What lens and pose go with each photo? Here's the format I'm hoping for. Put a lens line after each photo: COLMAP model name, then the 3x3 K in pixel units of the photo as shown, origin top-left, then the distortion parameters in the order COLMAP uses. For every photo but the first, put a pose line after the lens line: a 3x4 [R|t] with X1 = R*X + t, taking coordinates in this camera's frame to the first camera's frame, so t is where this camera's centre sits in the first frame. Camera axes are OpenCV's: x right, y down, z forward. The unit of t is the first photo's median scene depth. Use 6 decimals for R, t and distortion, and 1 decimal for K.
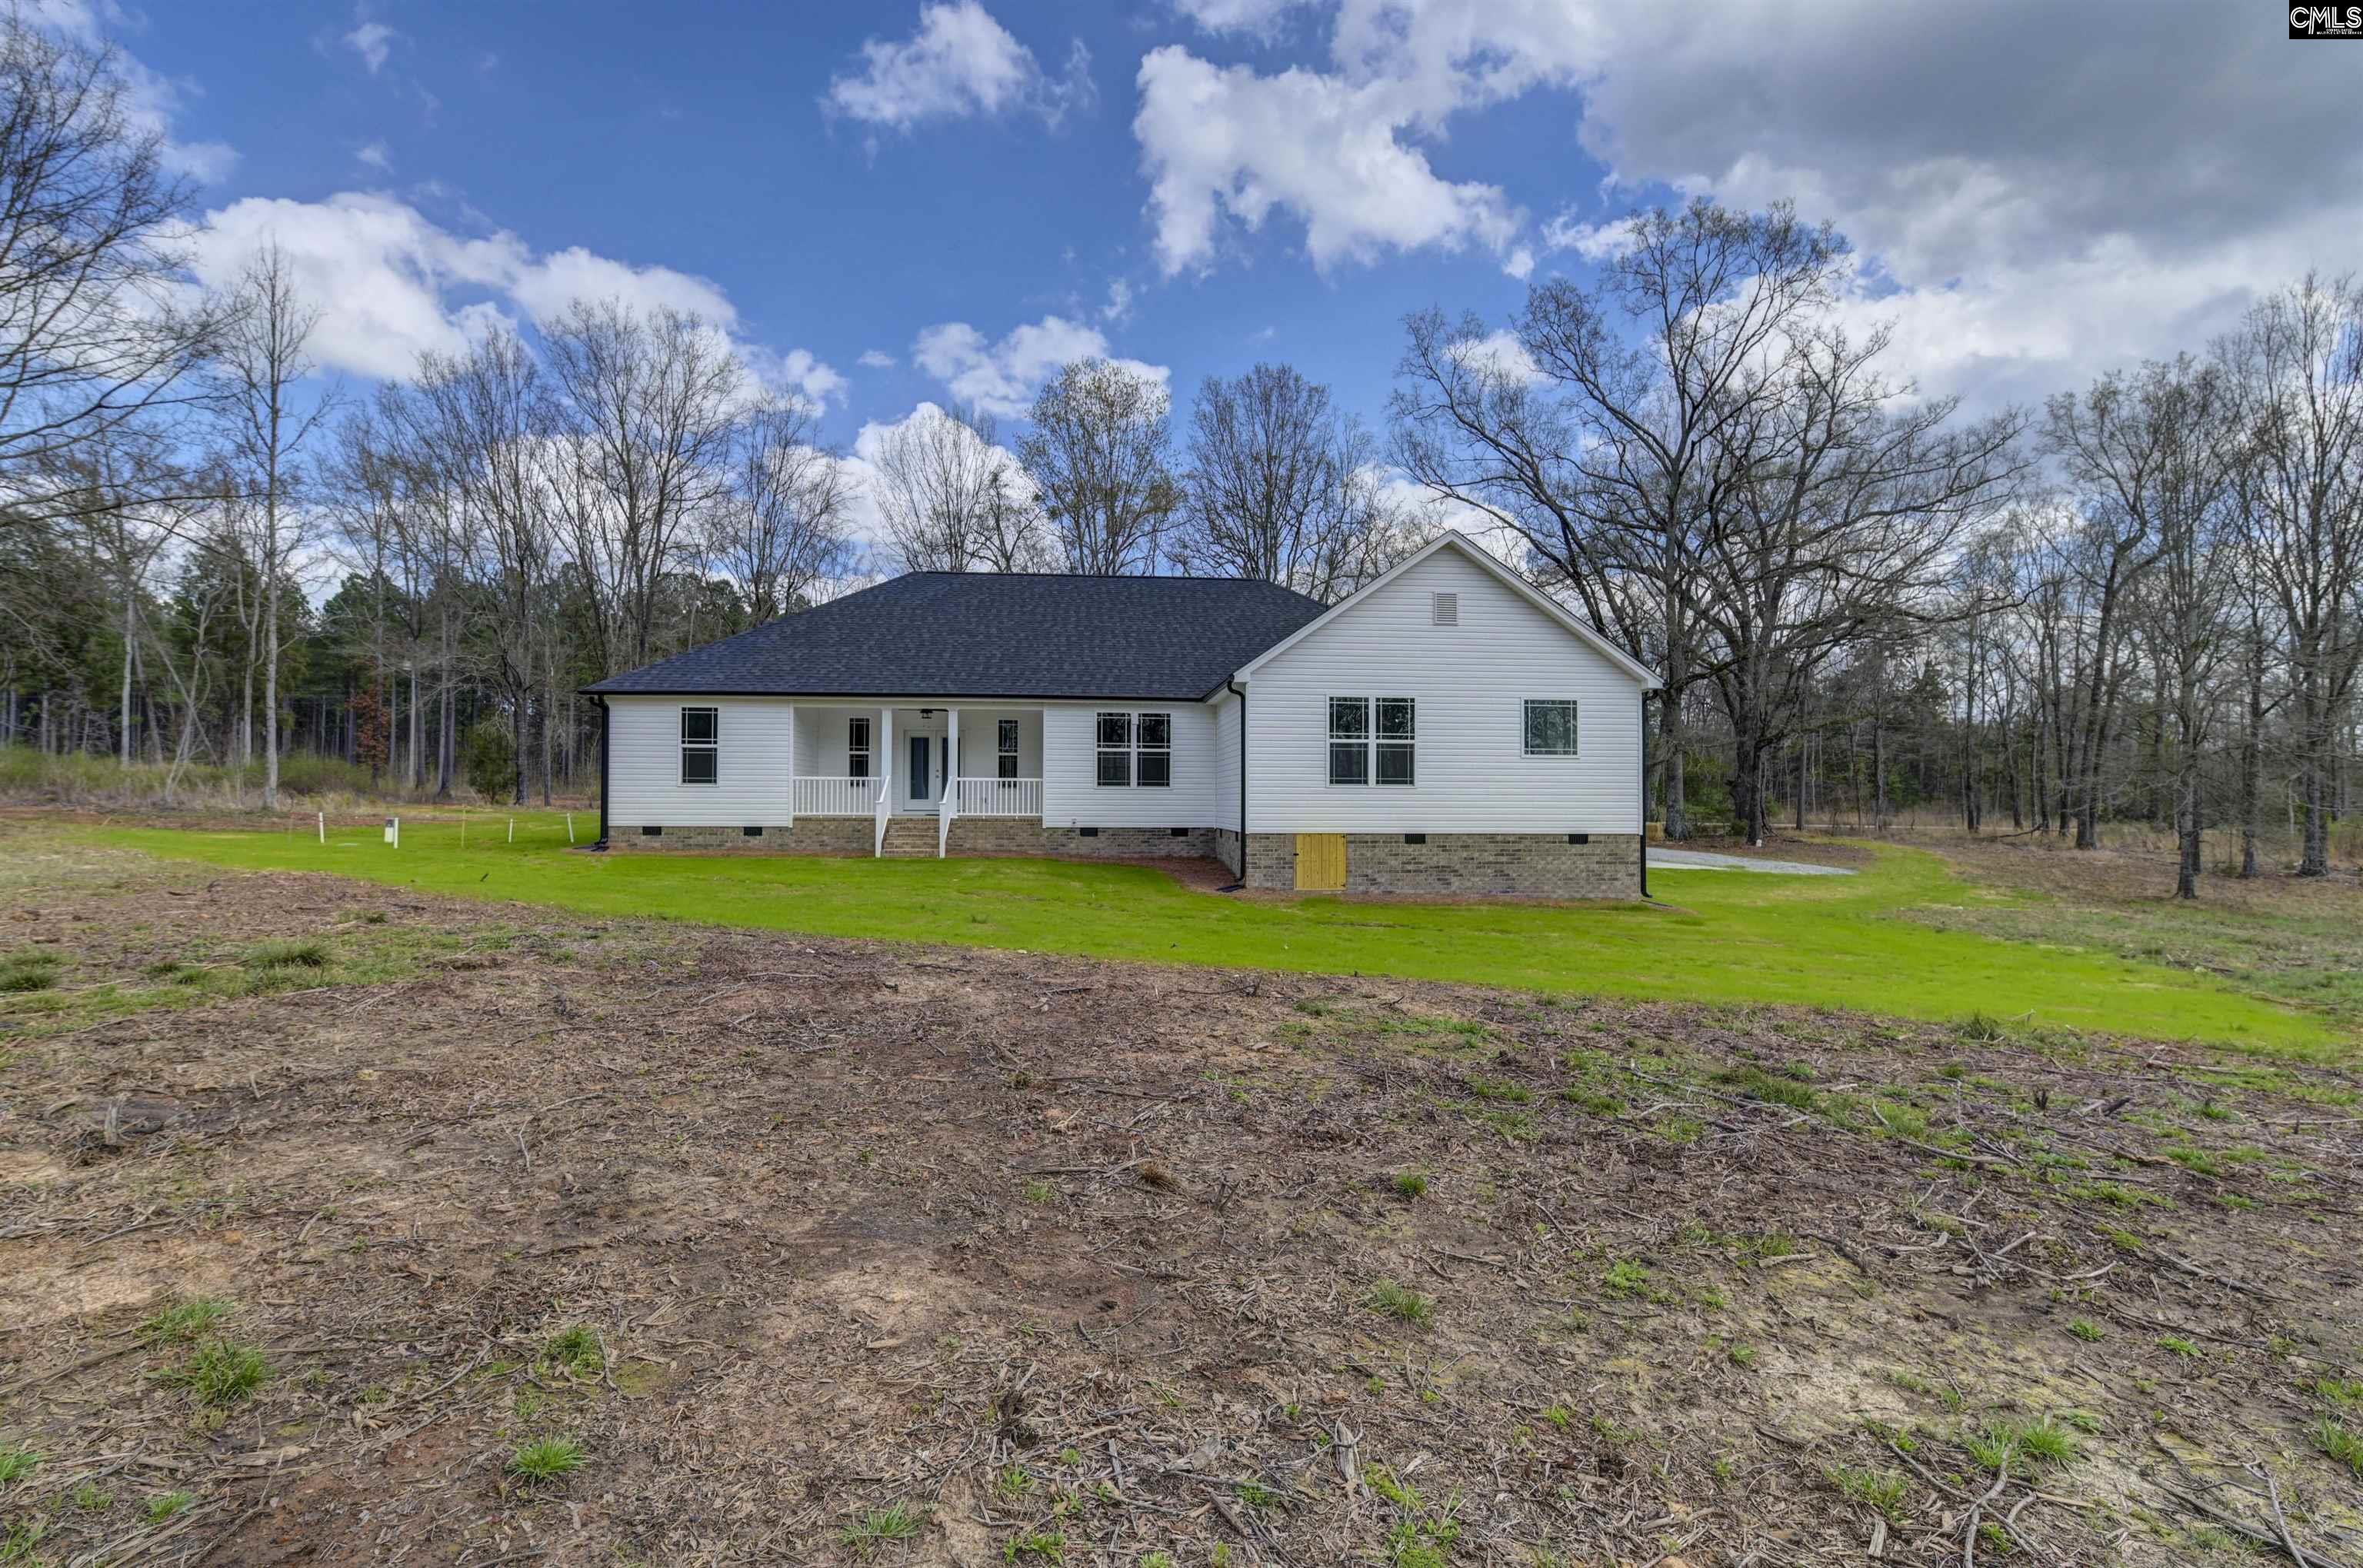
lens RADIAL K [[1033.2, 0, 1180.0], [0, 1033.2, 797.0], [0, 0, 1]] dist [0.005461, 0.000289]
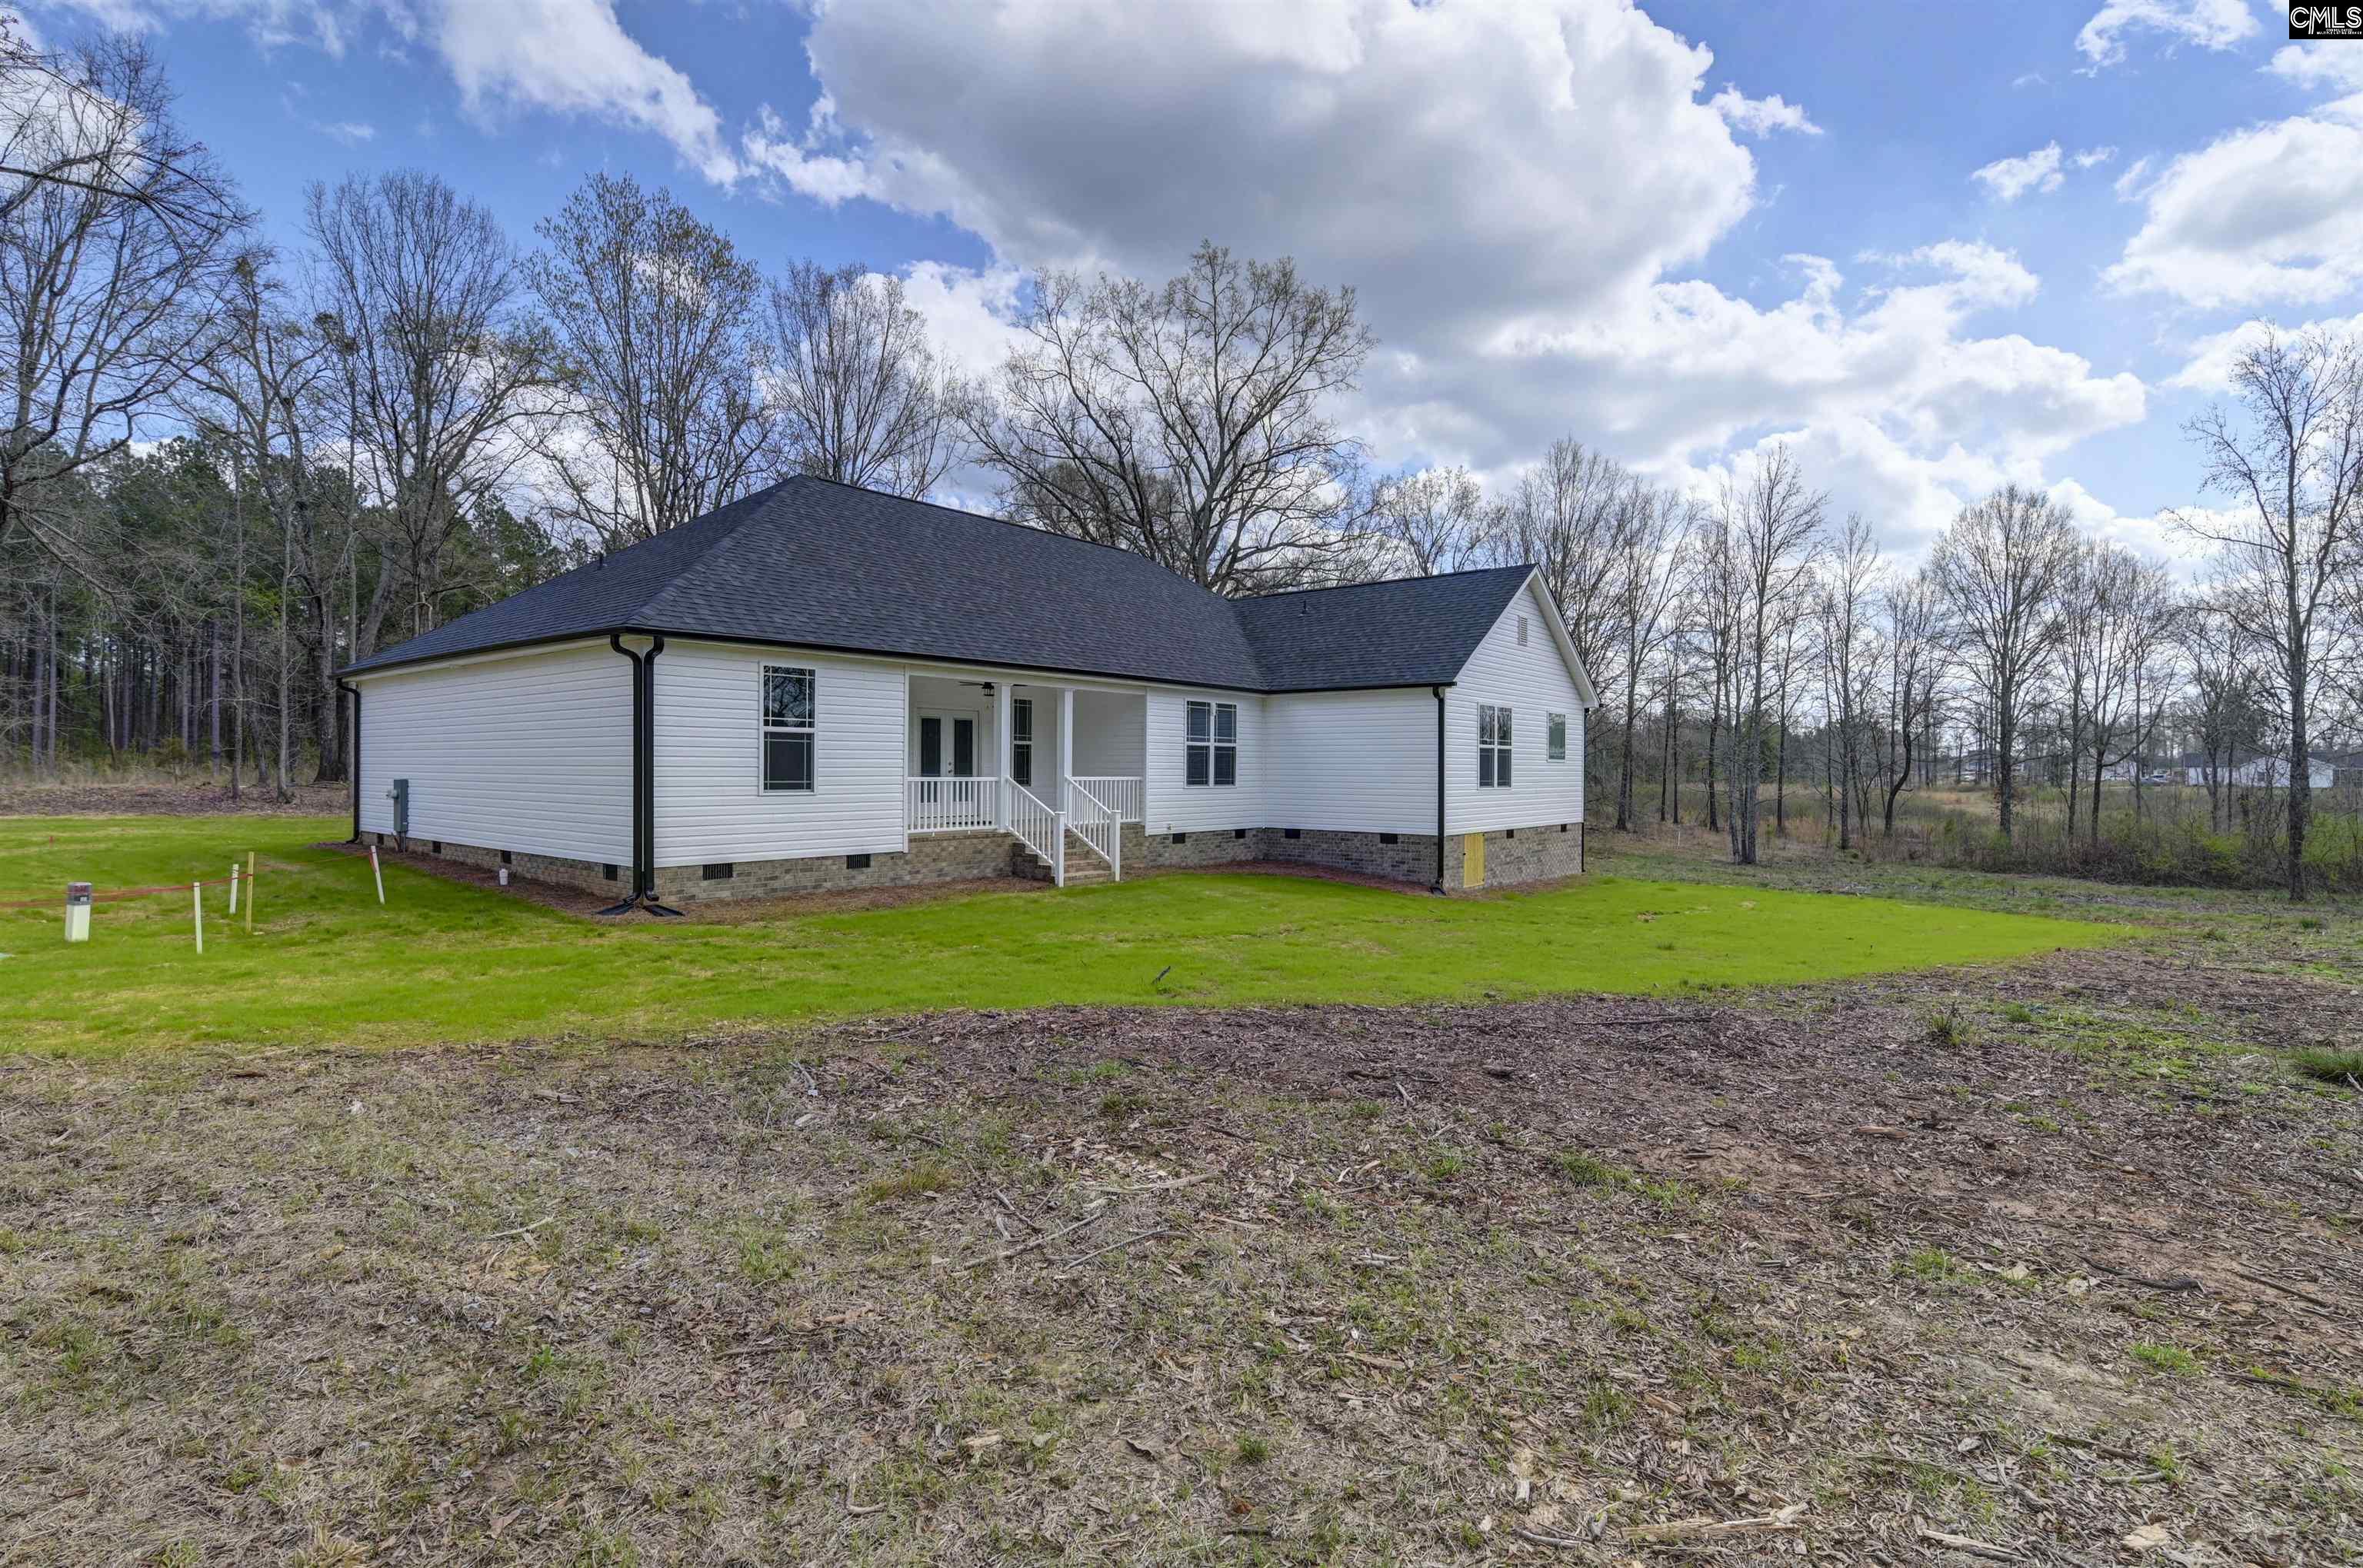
lens RADIAL K [[1094.3, 0, 1181.7], [0, 1094.3, 769.3], [0, 0, 1]] dist [-0.001003, -0.000034]
pose [[0.698099, -0.001422, 0.716000, -0.745756], [-0.008646, 0.999908, 0.010416, -0.033255], [-0.715949, -0.013462, 0.698023, 0.360779]]
